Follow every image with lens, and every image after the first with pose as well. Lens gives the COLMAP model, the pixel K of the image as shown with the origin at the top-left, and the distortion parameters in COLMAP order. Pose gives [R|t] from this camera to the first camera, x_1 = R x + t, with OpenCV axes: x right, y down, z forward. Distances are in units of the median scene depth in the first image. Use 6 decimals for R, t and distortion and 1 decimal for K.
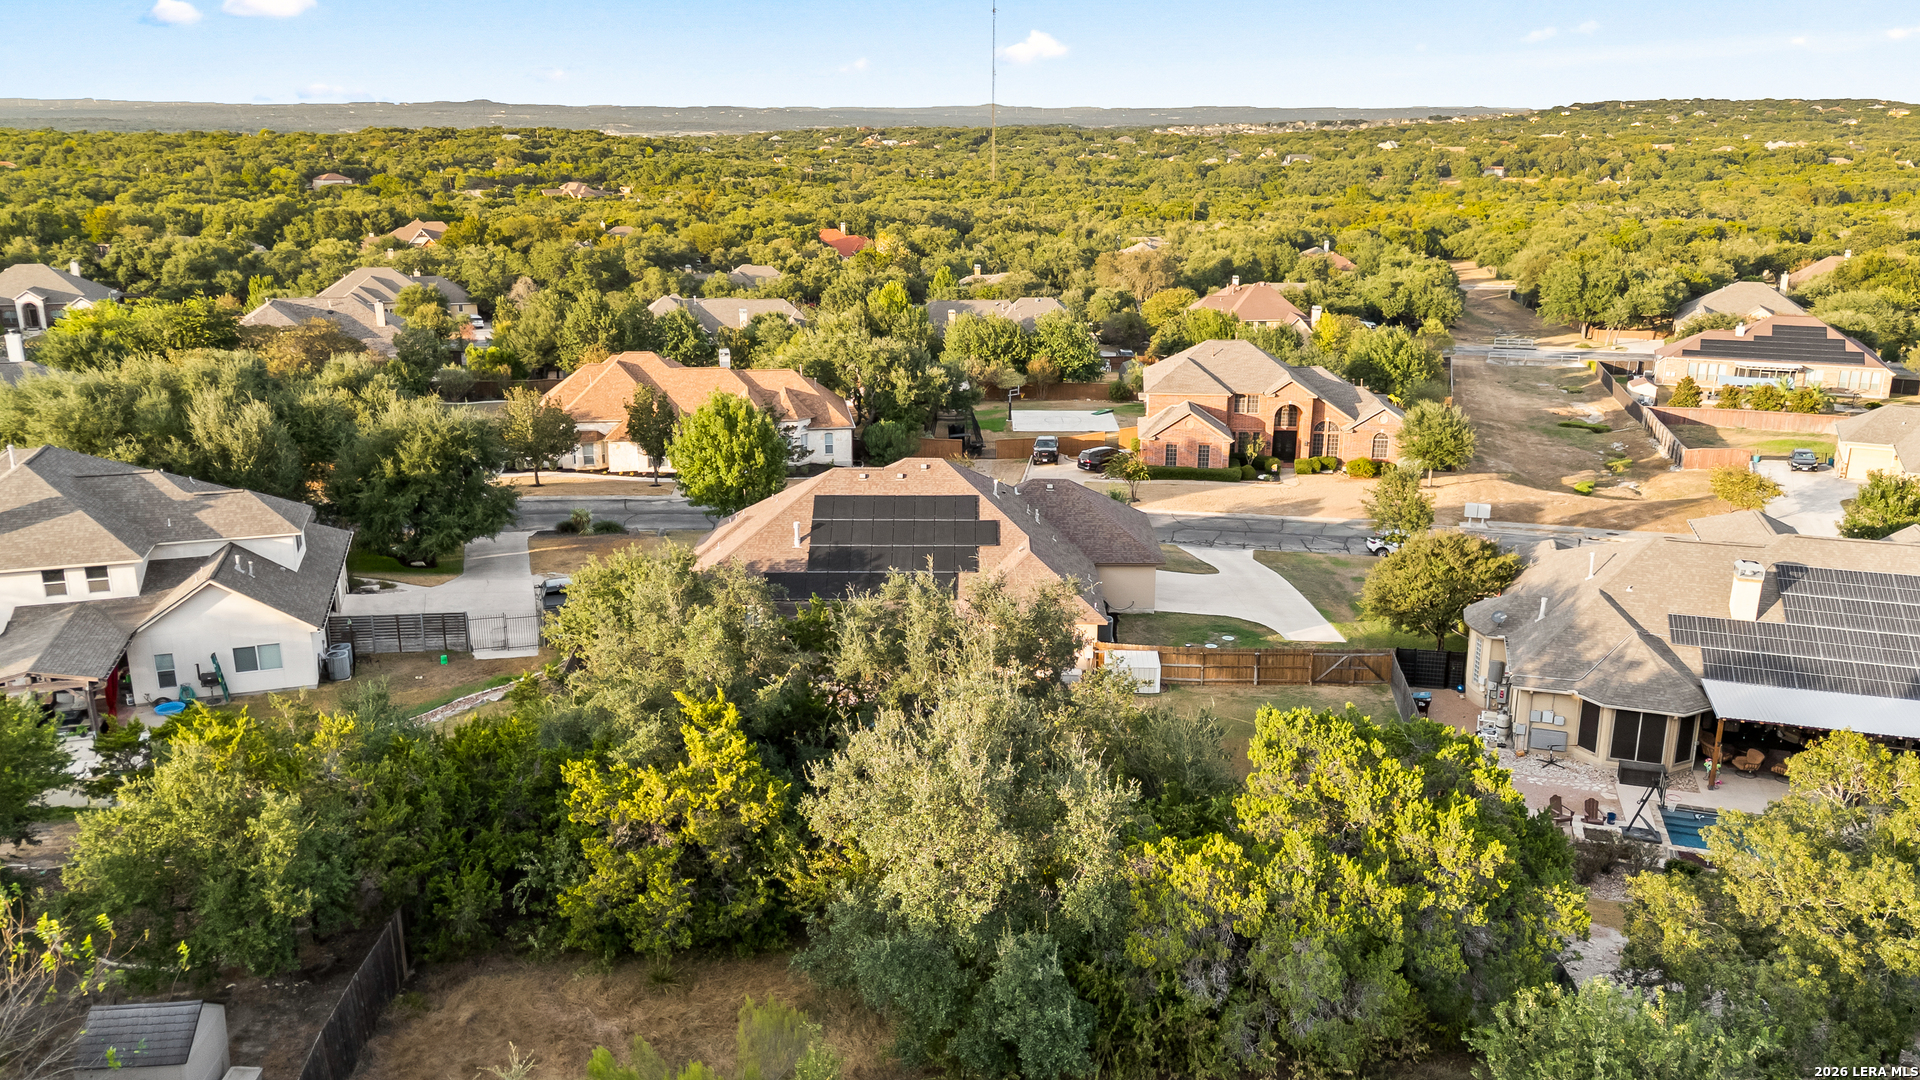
lens RADIAL K [[1464.6, 0, 978.8], [0, 1464.6, 530.0], [0, 0, 1]] dist [0.096894, -0.079741]
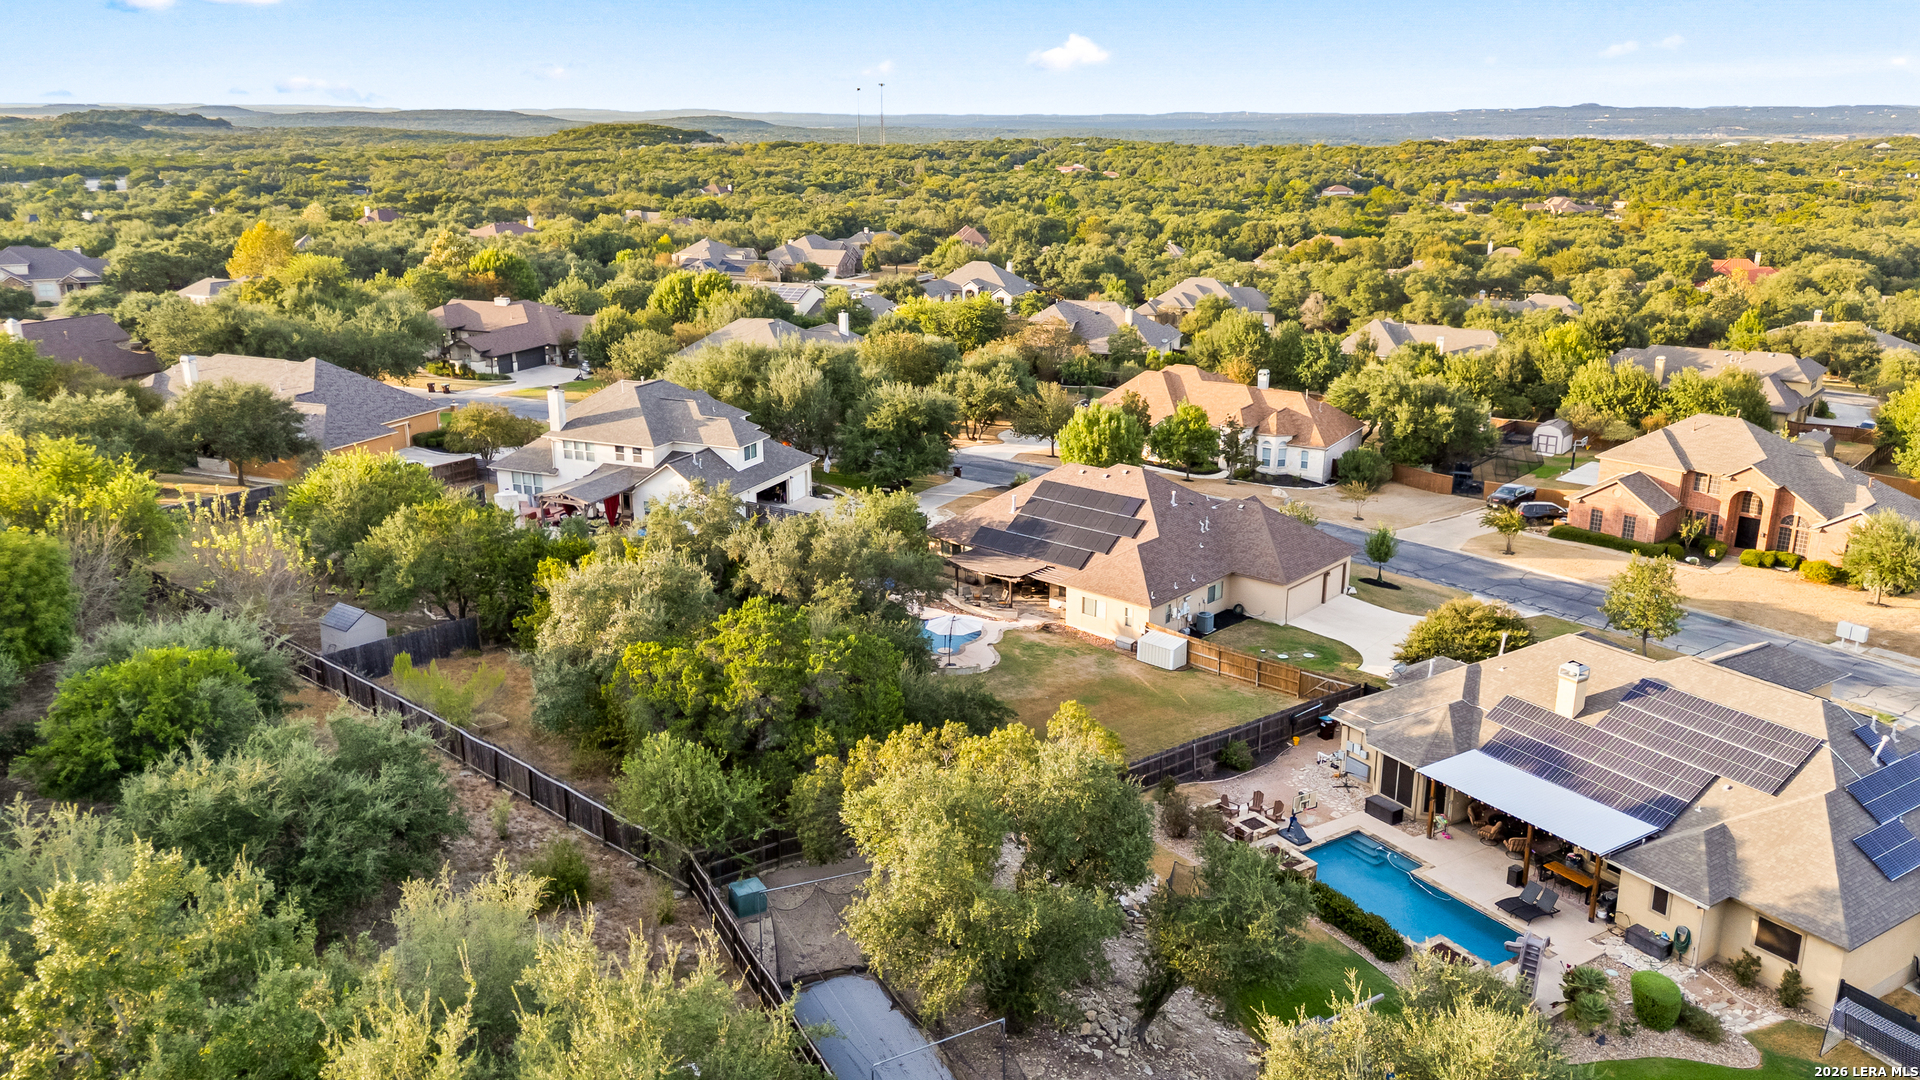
lens RADIAL K [[1421.6, 0, 960.0], [0, 1421.6, 540.0], [0, 0, 1]] dist [0.091043, -0.077606]
pose [[0.758335, 0.185284, -0.624978, 0.413526], [-0.178360, 0.981144, 0.074457, -0.033057], [0.626990, 0.055008, 0.777083, -0.042653]]
